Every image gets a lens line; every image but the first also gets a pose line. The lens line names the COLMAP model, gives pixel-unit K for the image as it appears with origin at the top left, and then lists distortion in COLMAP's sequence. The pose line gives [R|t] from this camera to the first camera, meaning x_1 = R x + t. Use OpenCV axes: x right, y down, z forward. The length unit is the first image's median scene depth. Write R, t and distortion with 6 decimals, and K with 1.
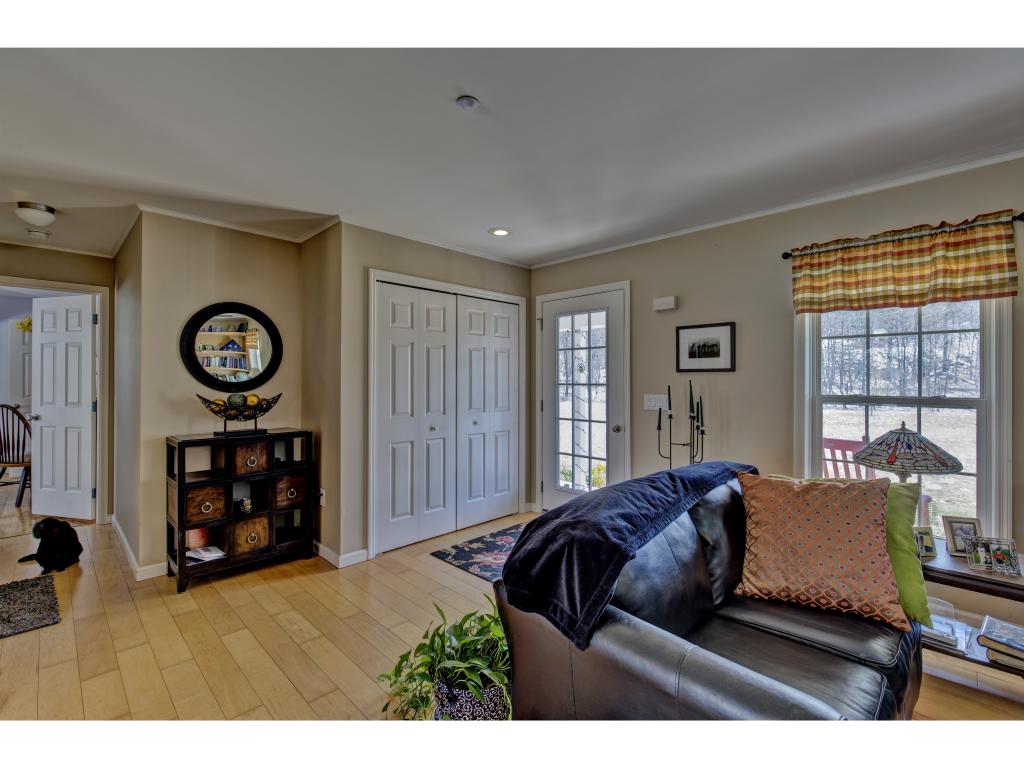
lens RADIAL K [[454.4, 0, 517.2], [0, 454.4, 375.4], [0, 0, 1]] dist [-0.000721, -0.000606]
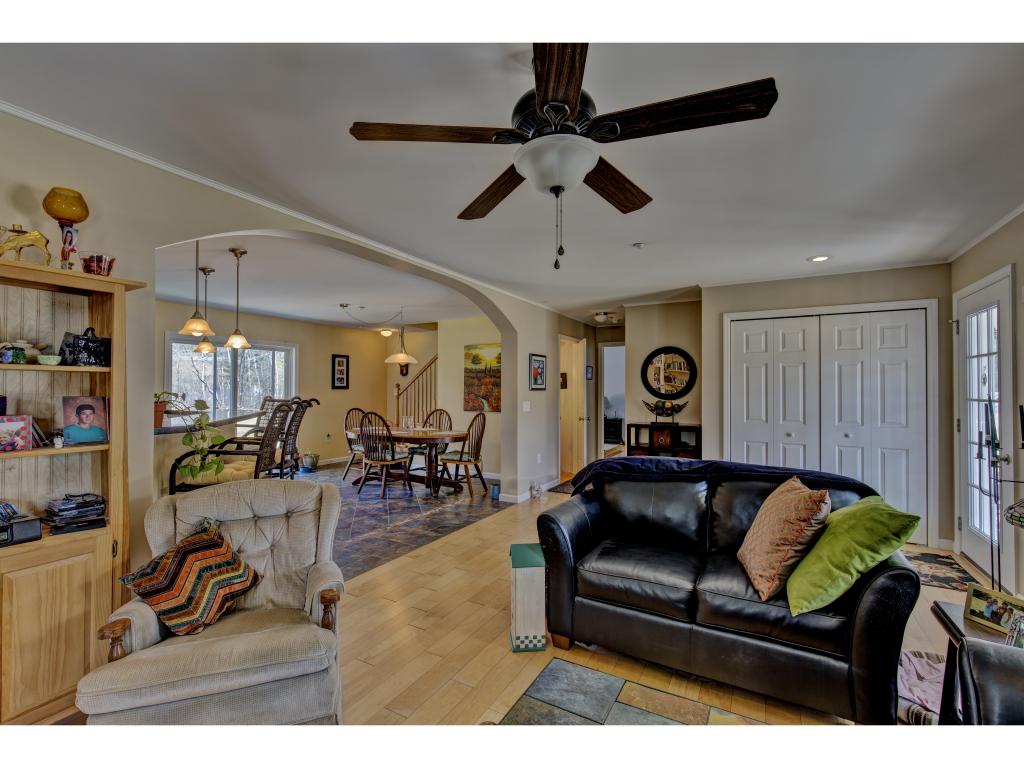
lens RADIAL K [[458.8, 0, 513.5], [0, 458.8, 385.2], [0, 0, 1]] dist [-0.000485, -0.000321]
pose [[0.261100, -0.009213, -0.965268, 0.896596], [0.006822, 0.999947, -0.007698, -0.008421], [0.965288, -0.004575, 0.261149, 0.002637]]
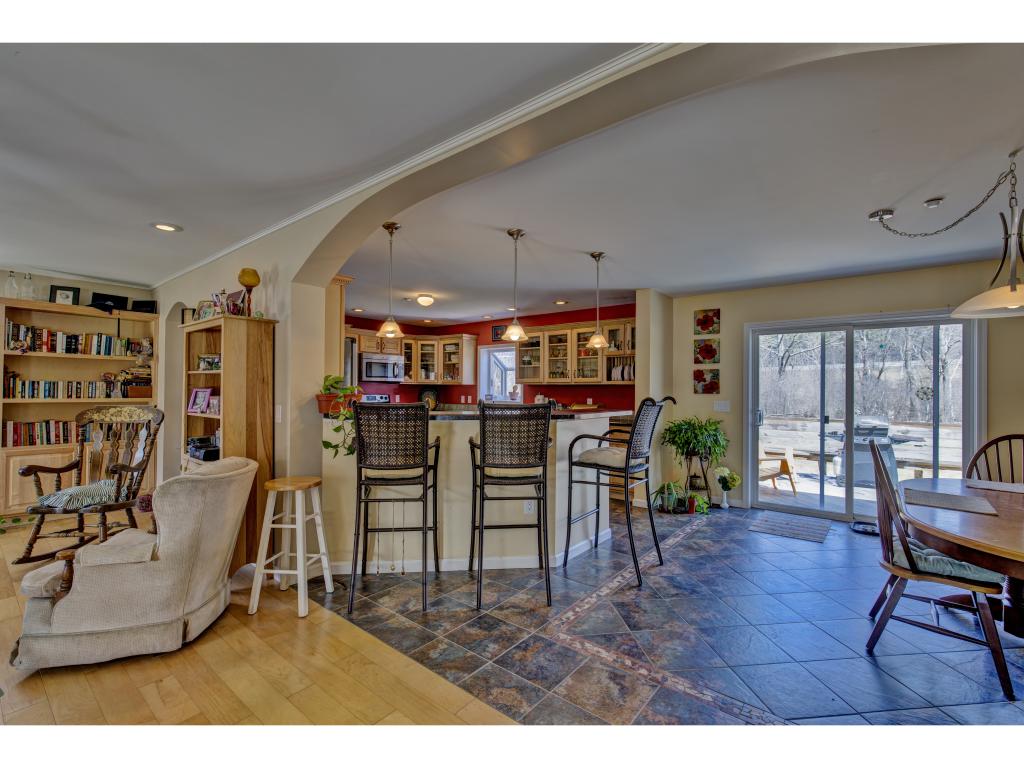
lens RADIAL K [[458.8, 0, 513.5], [0, 458.8, 385.2], [0, 0, 1]] dist [-0.000485, -0.000321]
pose [[-0.995995, -0.009707, -0.088882, -0.292323], [-0.008092, 0.999796, -0.018514, 0.003737], [0.089043, -0.017720, -0.995870, 0.658113]]
